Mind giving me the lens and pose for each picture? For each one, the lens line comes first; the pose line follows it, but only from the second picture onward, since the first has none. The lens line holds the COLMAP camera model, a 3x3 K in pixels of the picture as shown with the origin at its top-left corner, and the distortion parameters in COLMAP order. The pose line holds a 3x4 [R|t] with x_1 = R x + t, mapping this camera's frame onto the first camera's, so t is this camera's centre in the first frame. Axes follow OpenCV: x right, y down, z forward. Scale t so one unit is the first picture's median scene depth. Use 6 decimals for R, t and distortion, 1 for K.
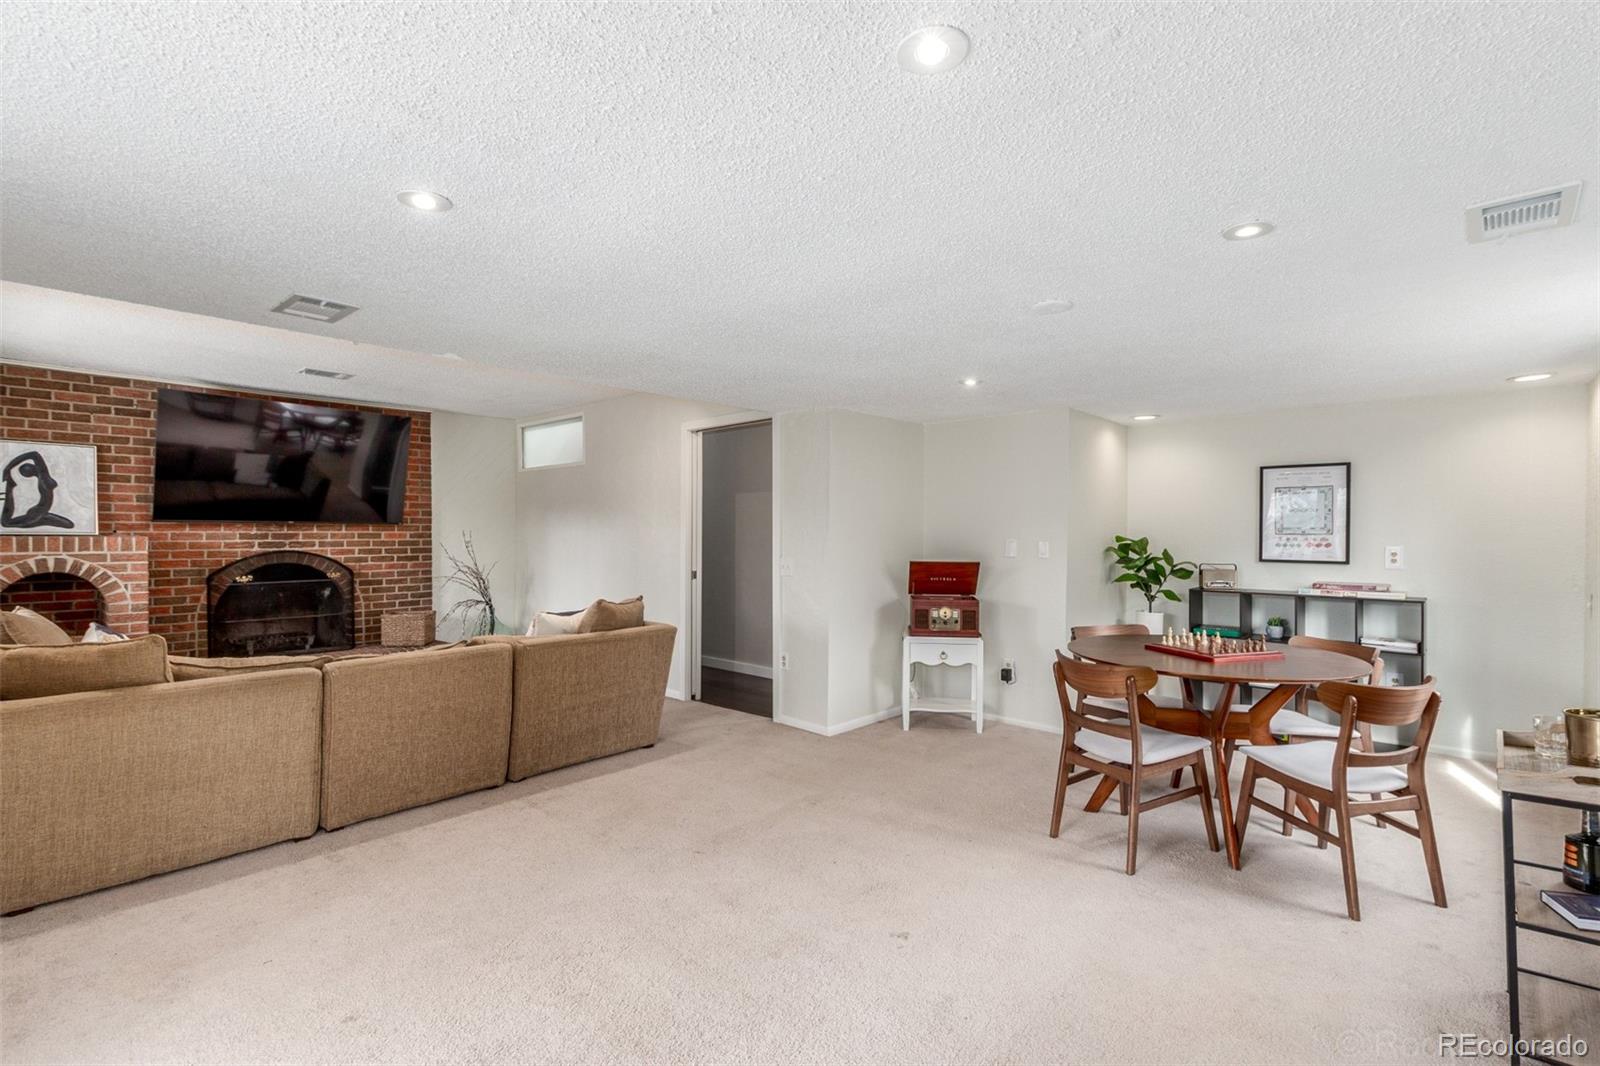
lens RADIAL K [[730.4, 0, 803.9], [0, 730.4, 543.2], [0, 0, 1]] dist [-0.000014, -0.000723]
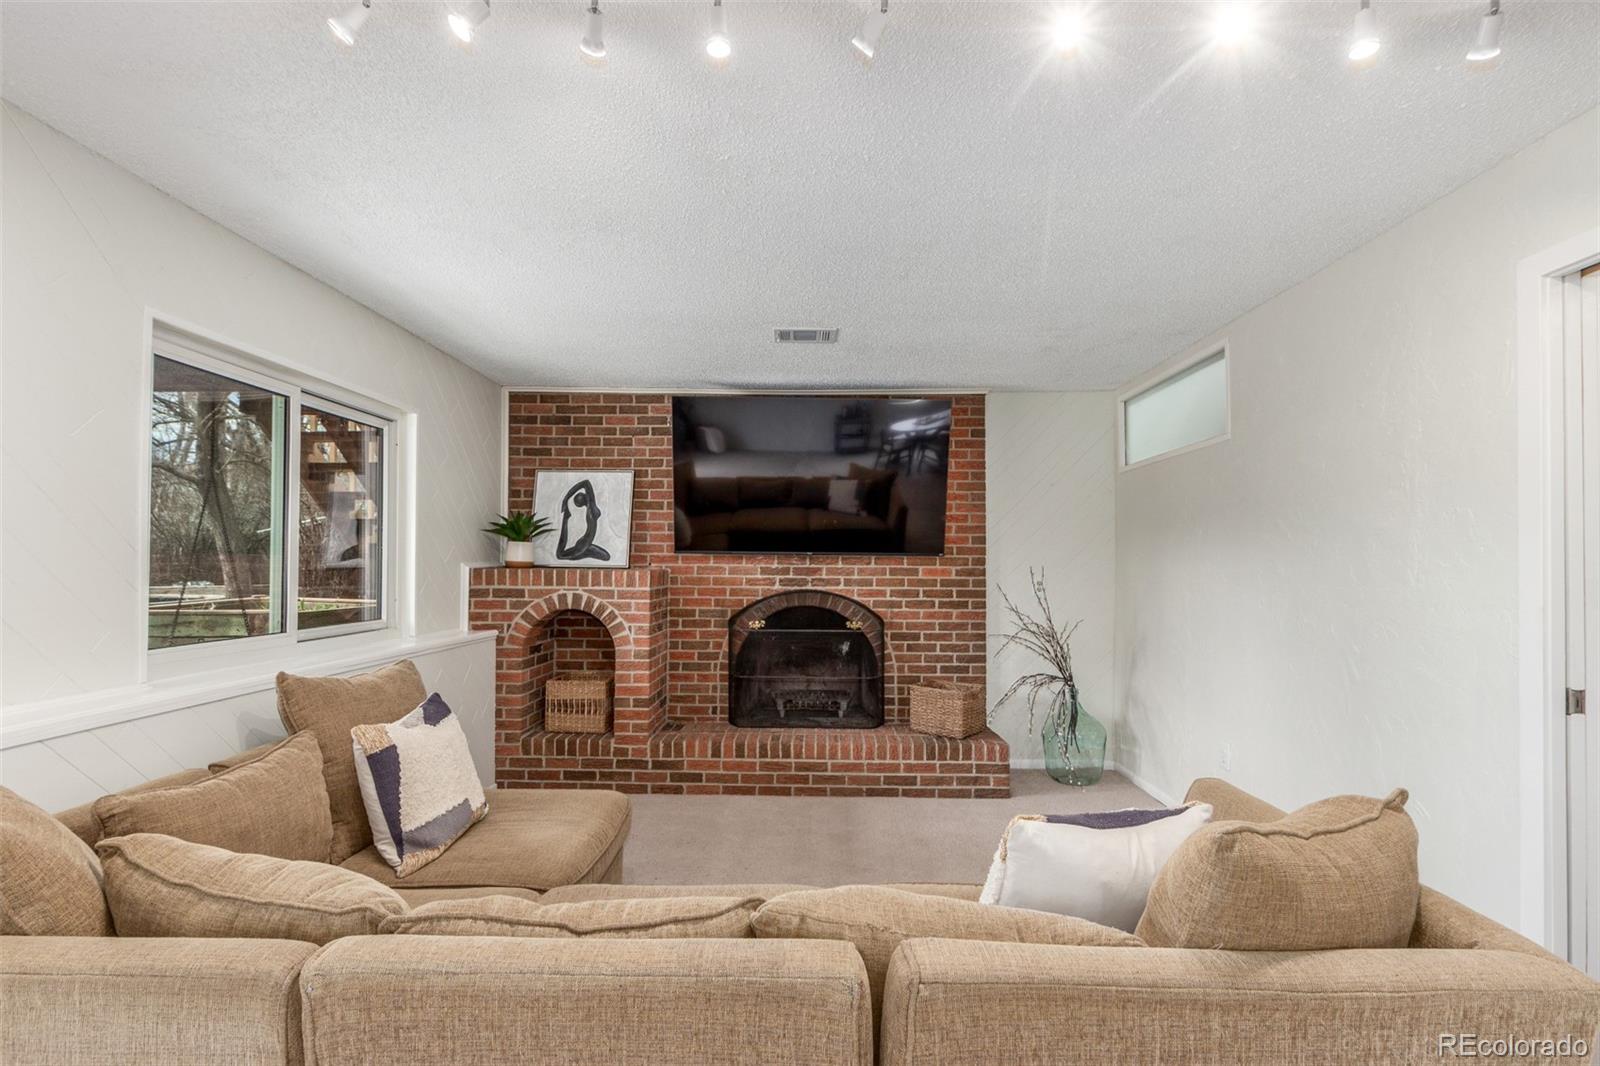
lens RADIAL K [[730.4, 0, 803.9], [0, 730.4, 543.2], [0, 0, 1]] dist [-0.000014, -0.000723]
pose [[0.658113, -0.016758, -0.752732, -0.129793], [-0.018898, 0.999070, -0.038765, -0.009903], [0.752682, 0.039737, 0.657184, 0.511754]]
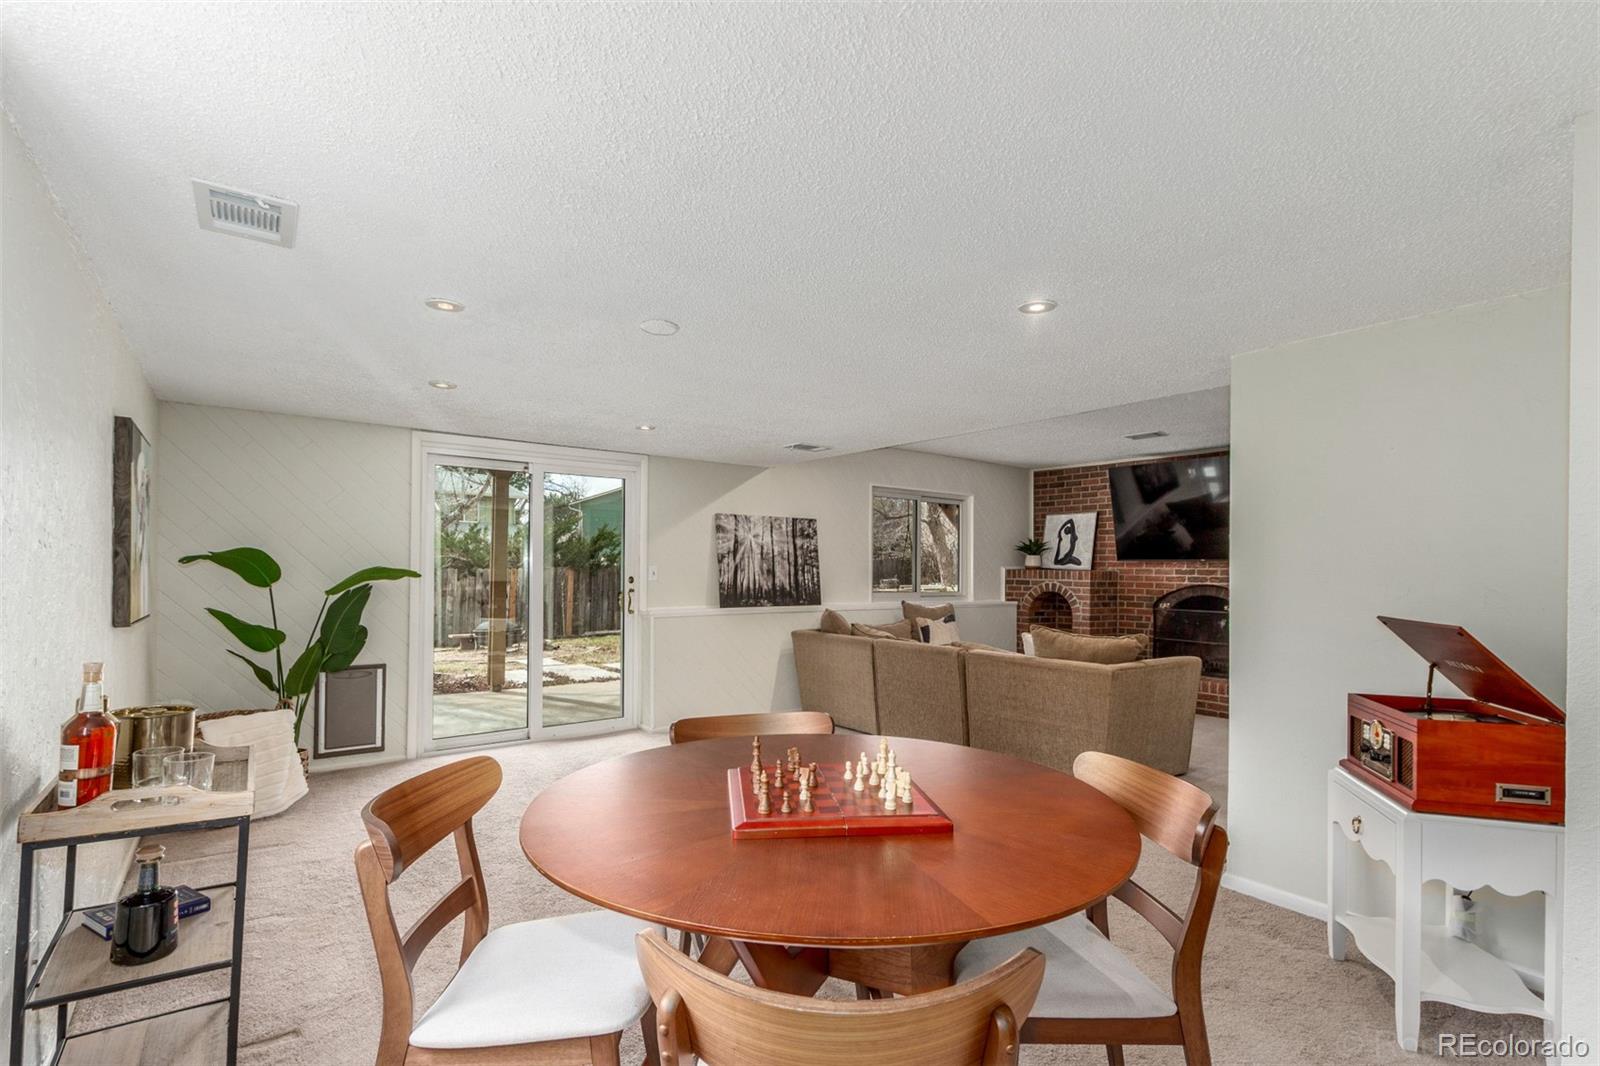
lens RADIAL K [[731.9, 0, 806.7], [0, 731.9, 576.1], [0, 0, 1]] dist [-0.000079, -0.000132]
pose [[-0.185825, 0.004266, -0.982574, 0.588038], [-0.029883, 0.999503, 0.009991, 0.003999], [0.982128, 0.031219, -0.185605, 0.629341]]
